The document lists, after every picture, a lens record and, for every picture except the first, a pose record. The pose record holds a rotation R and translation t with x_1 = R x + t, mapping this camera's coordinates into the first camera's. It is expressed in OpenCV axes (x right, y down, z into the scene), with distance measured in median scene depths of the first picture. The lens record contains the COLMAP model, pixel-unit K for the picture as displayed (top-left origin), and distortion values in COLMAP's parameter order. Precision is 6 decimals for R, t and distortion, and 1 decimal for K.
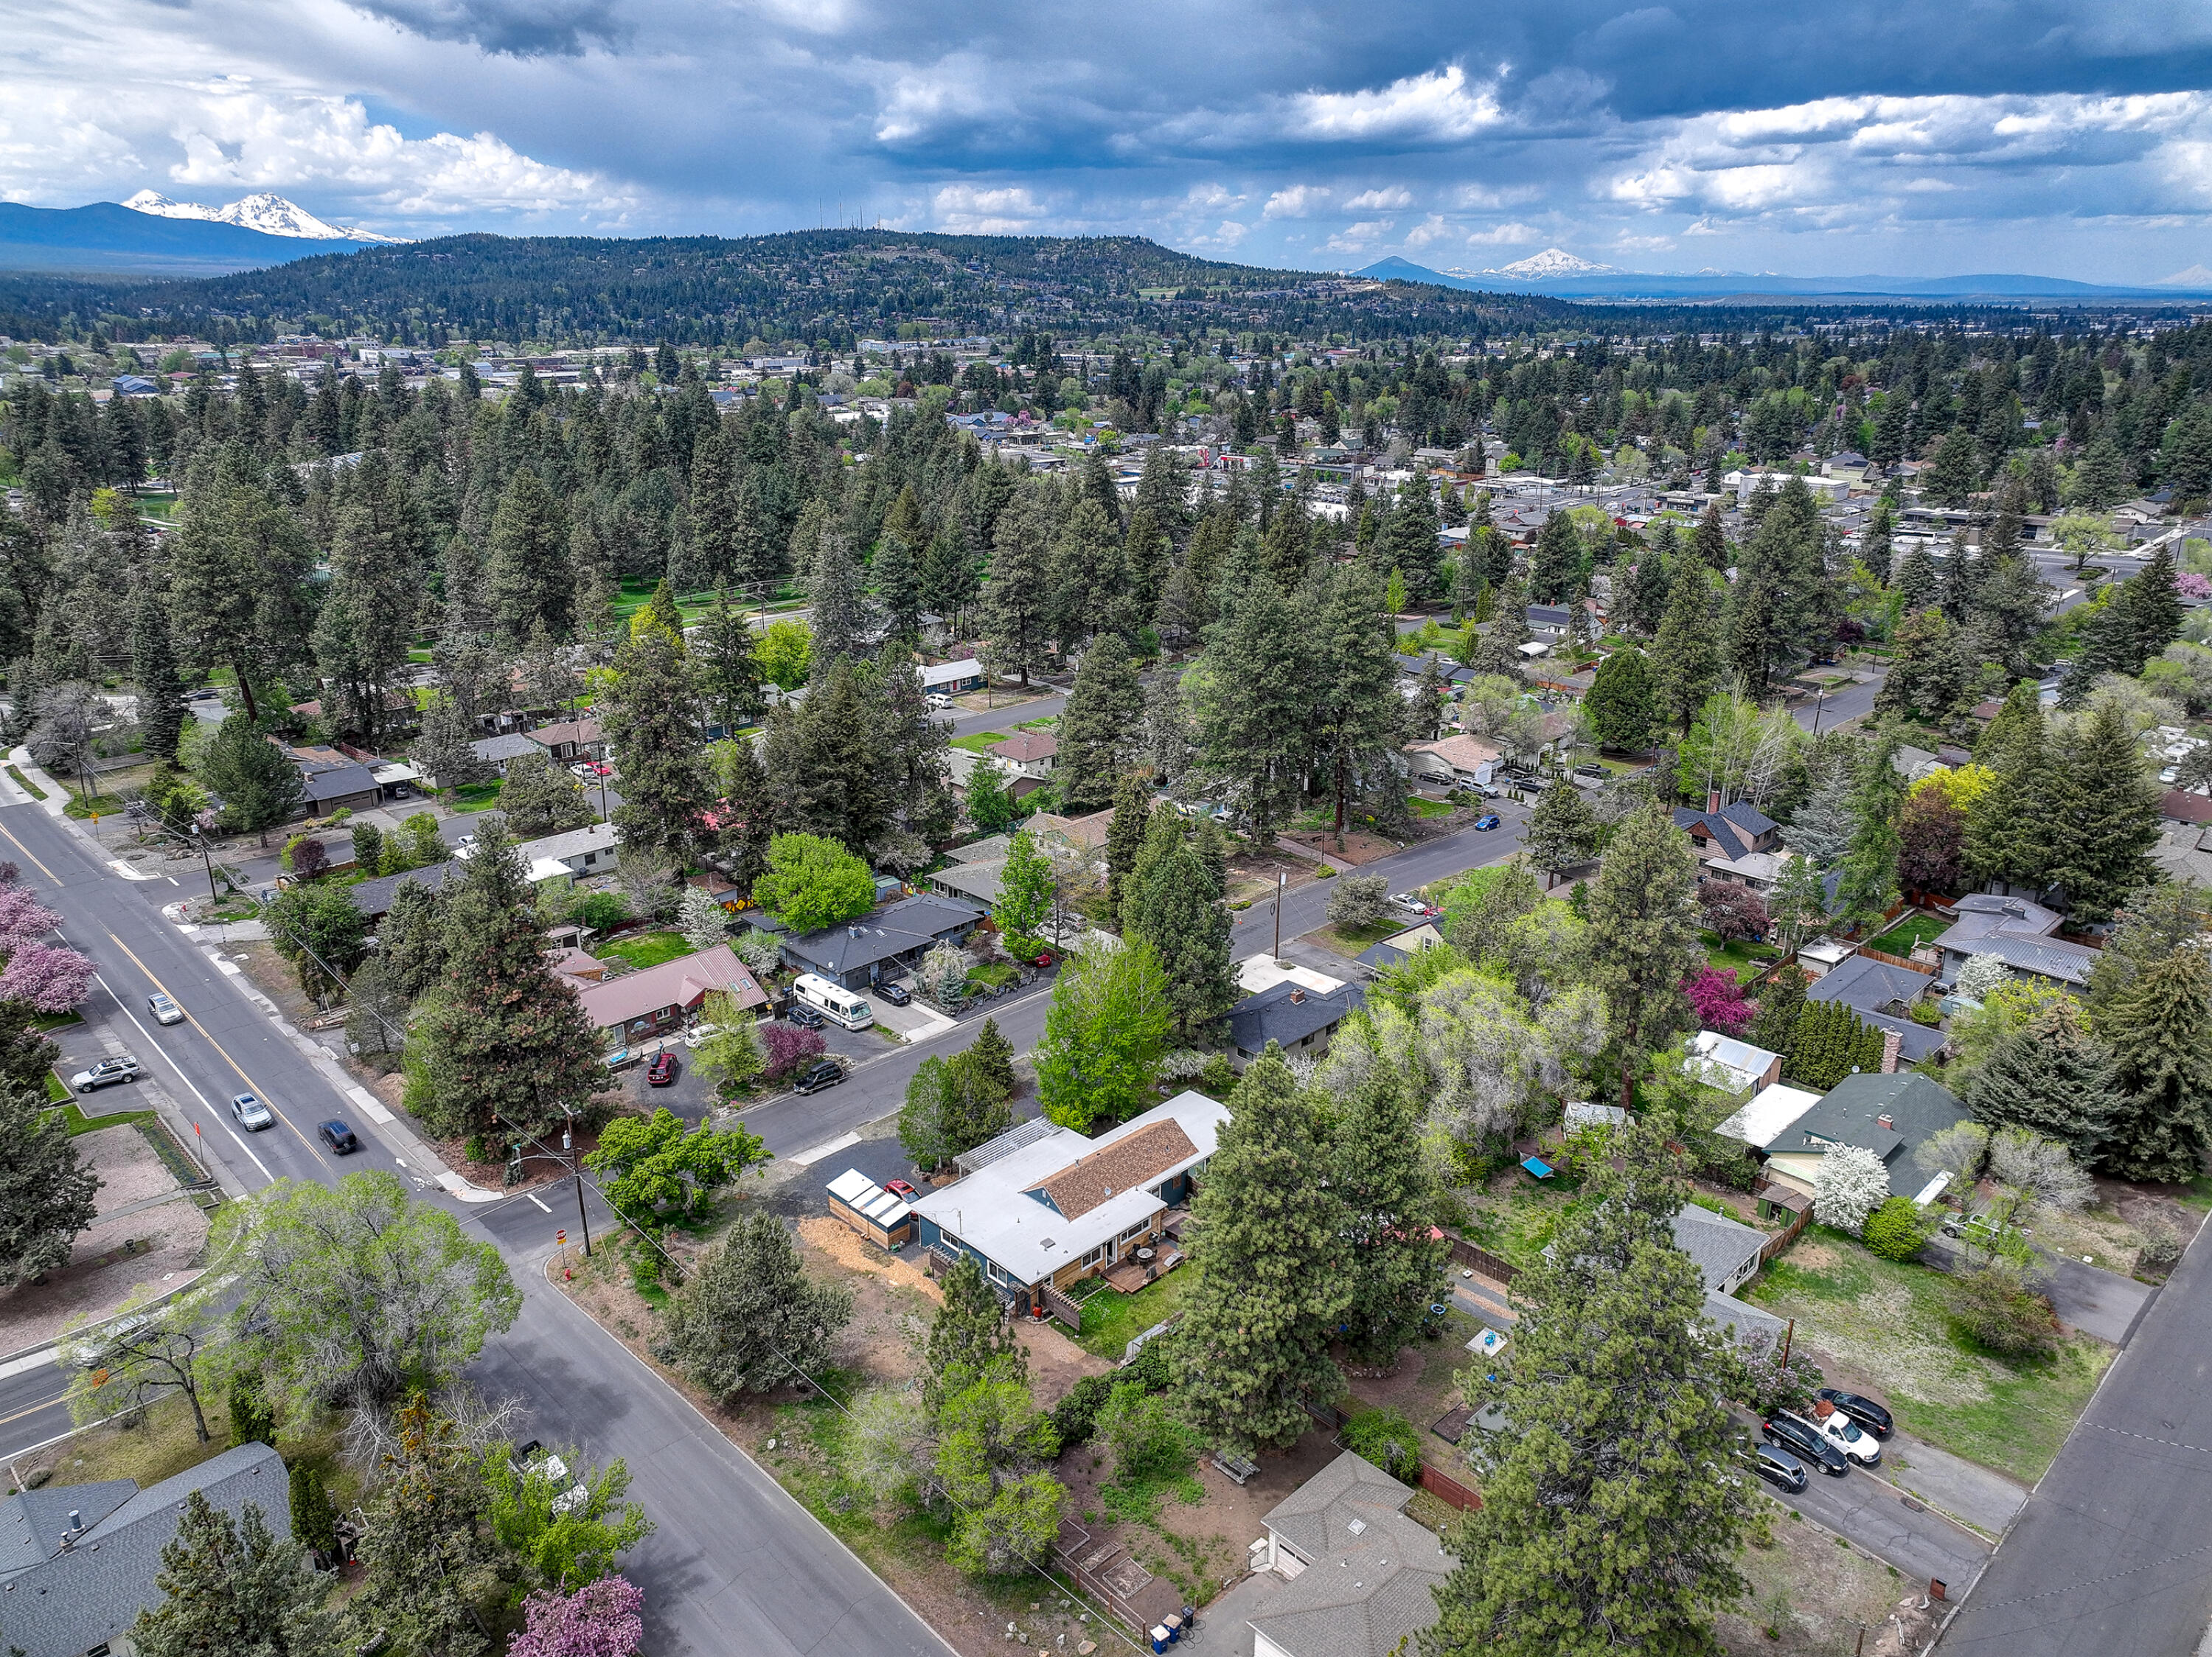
lens RADIAL K [[1550.5, 0, 1106.0], [0, 1550.5, 828.5], [0, 0, 1]] dist [0.009709, 0.005189]
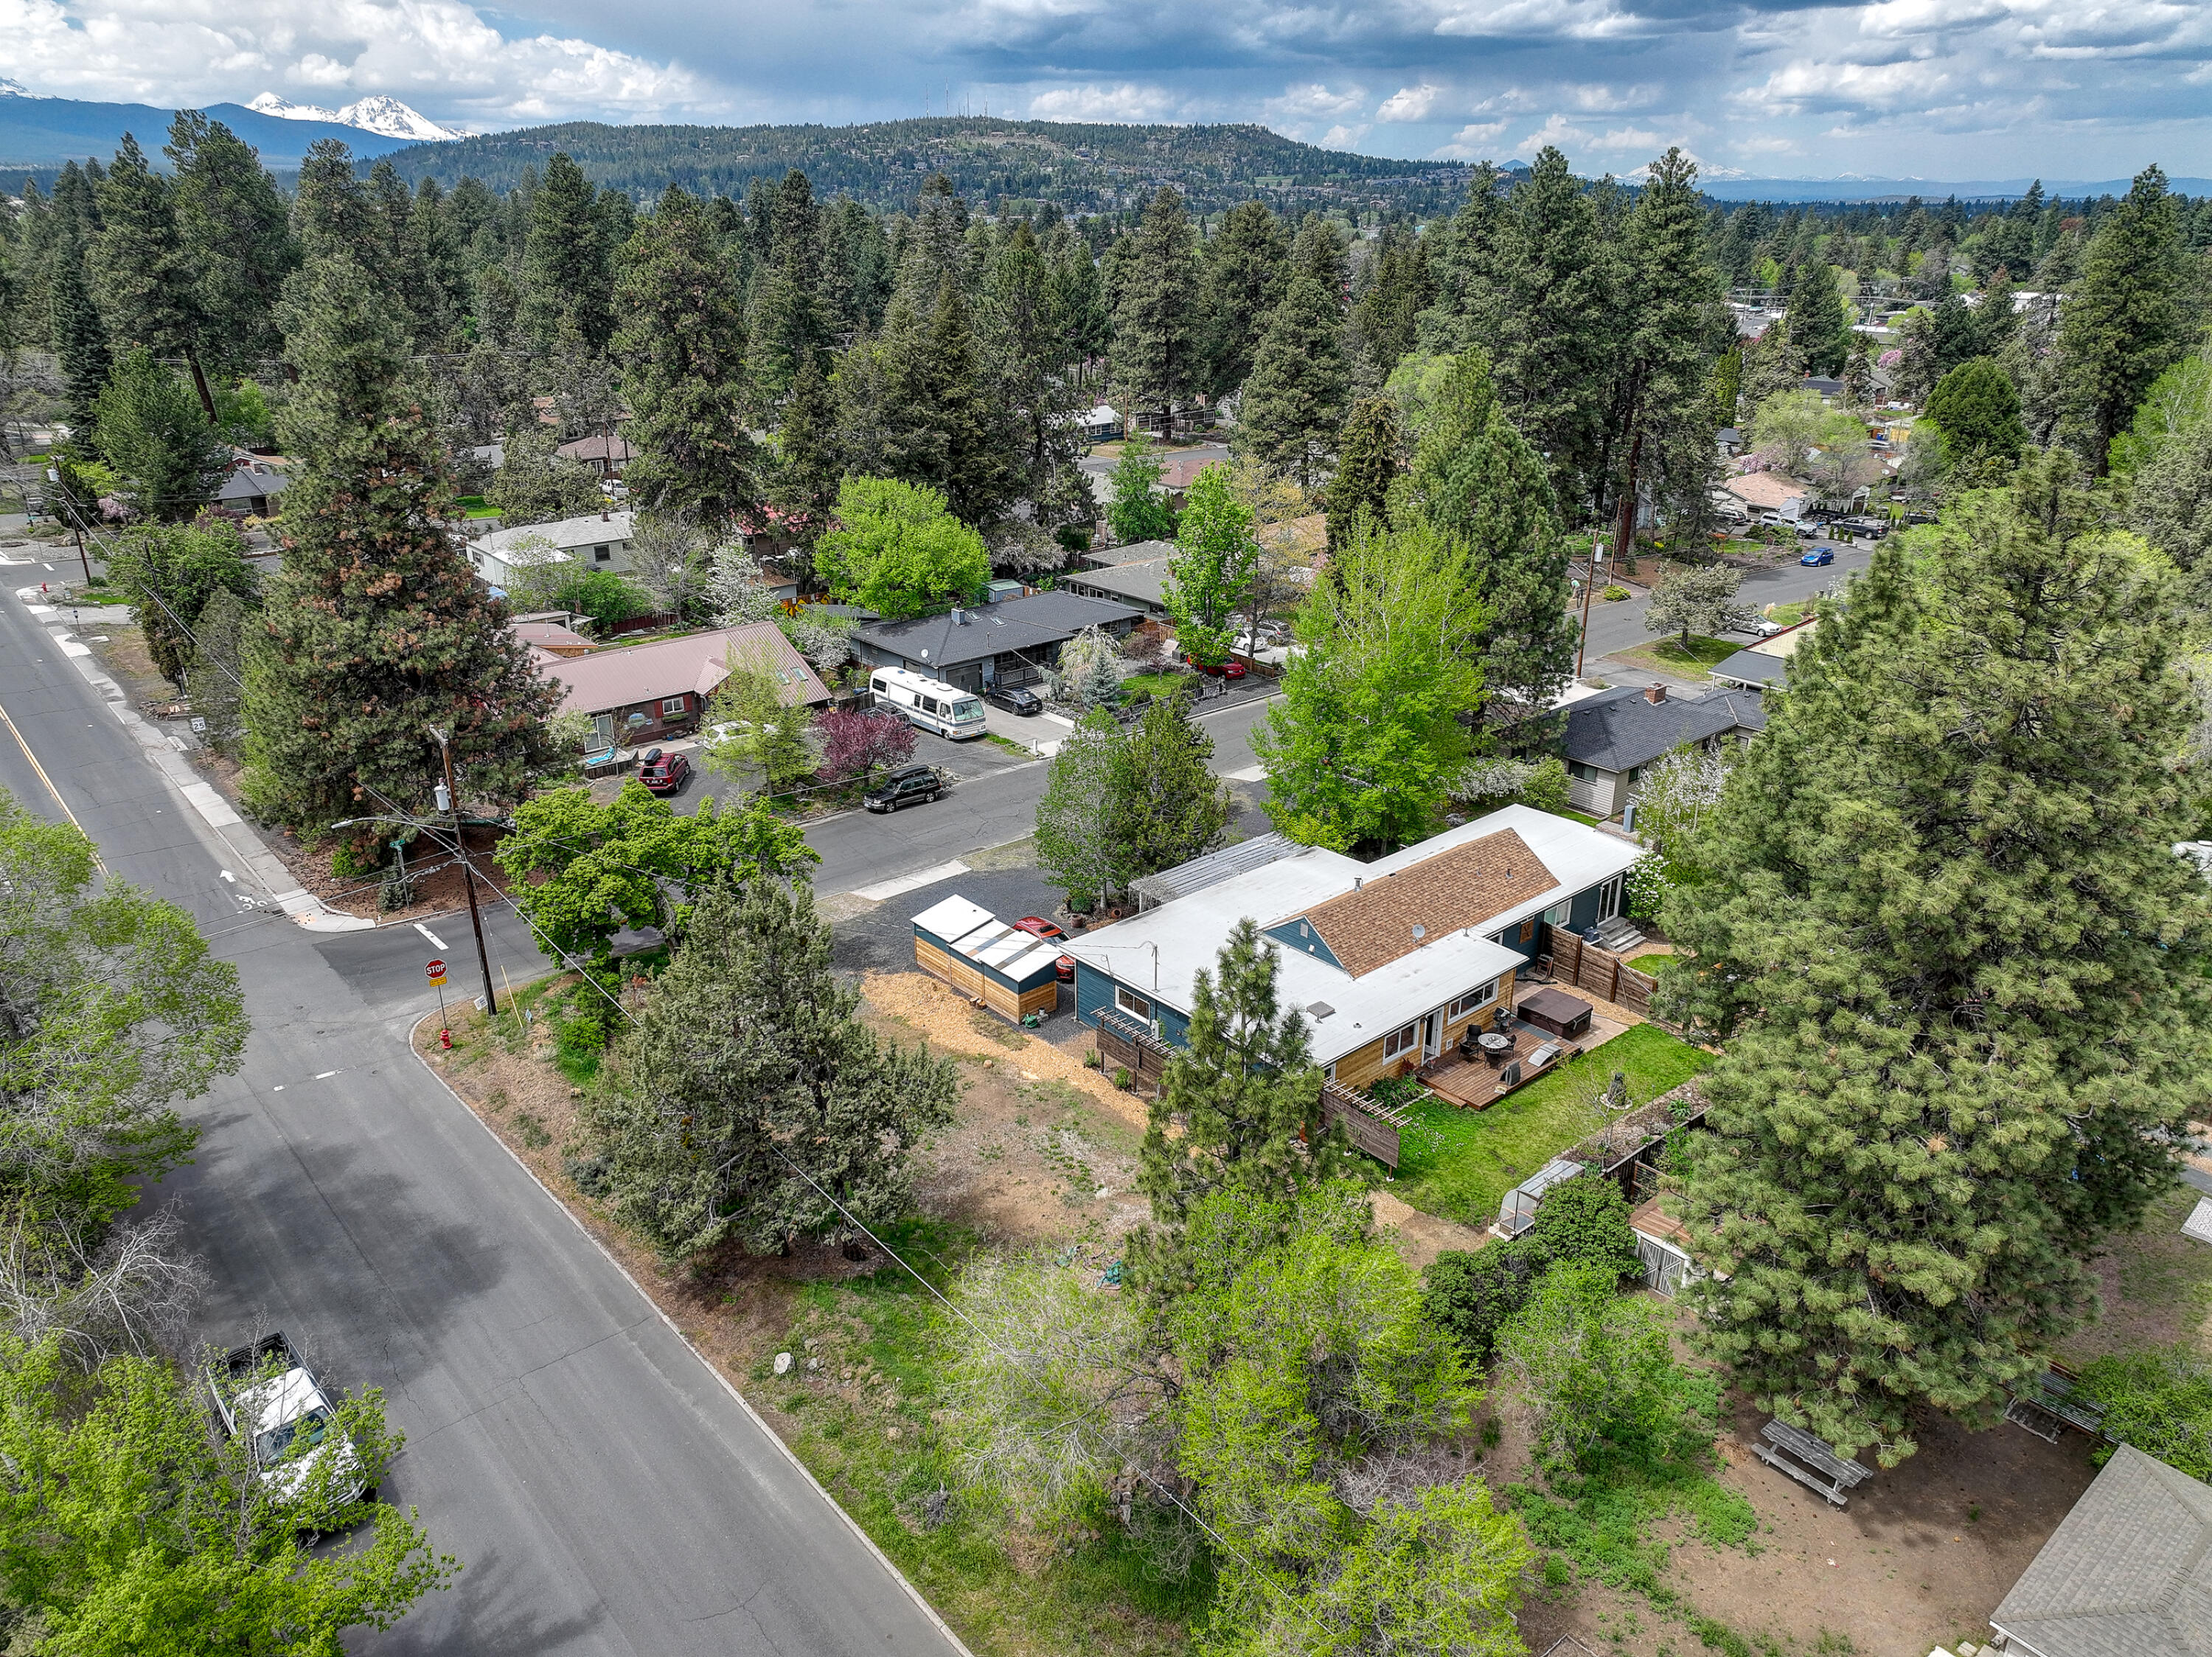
lens RADIAL K [[1550.5, 0, 1106.0], [0, 1550.5, 828.5], [0, 0, 1]] dist [0.009709, 0.005189]
pose [[0.997905, 0.024859, -0.059726, -0.067724], [-0.021666, 0.998331, 0.053528, 0.149417], [0.060957, -0.052122, 0.996779, 0.392917]]
